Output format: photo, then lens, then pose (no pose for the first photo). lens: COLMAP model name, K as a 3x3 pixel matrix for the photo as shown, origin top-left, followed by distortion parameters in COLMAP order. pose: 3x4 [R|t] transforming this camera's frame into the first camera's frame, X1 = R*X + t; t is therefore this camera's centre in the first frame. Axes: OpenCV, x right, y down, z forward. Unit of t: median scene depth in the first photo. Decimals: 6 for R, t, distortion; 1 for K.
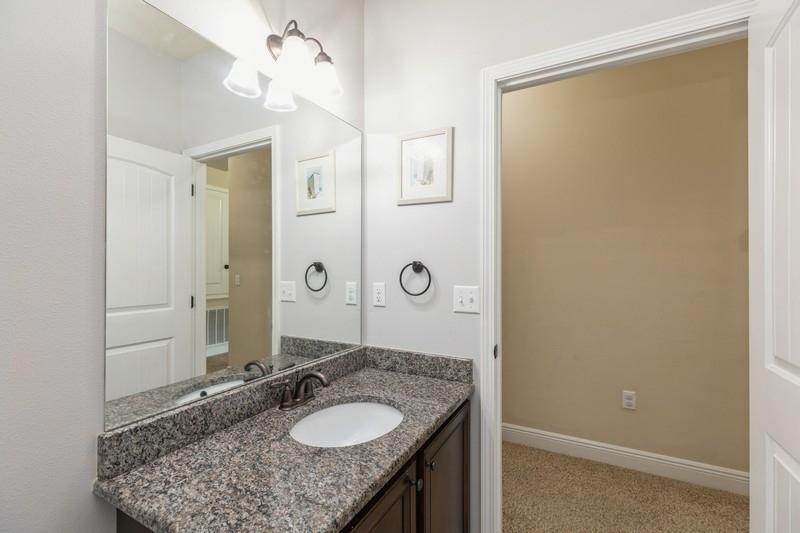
lens RADIAL K [[358.1, 0, 399.6], [0, 358.1, 269.4], [0, 0, 1]] dist [0.009749, -0.001473]
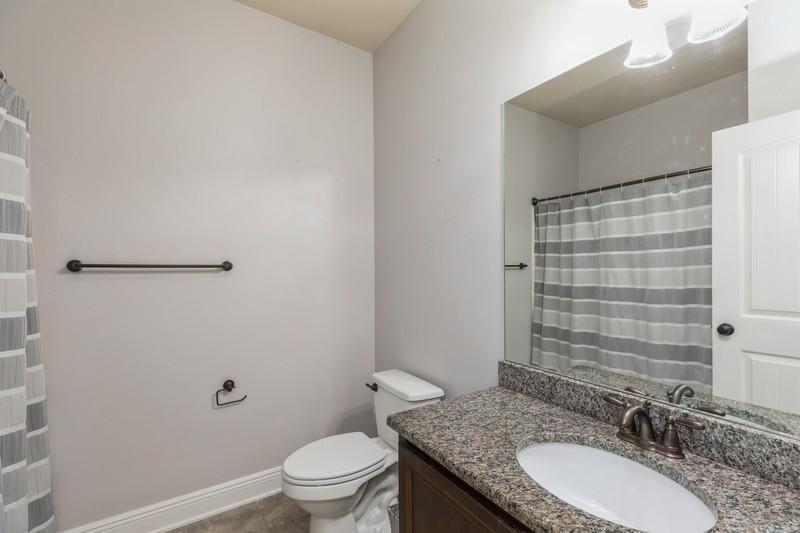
lens RADIAL K [[358.1, 0, 401.1], [0, 358.1, 268.0], [0, 0, 1]] dist [0.009749, -0.001473]
pose [[-0.495523, -0.004584, -0.868583, 0.873395], [0.003748, 0.999965, -0.007416, 0.005607], [0.868587, -0.006931, -0.495488, 1.278830]]
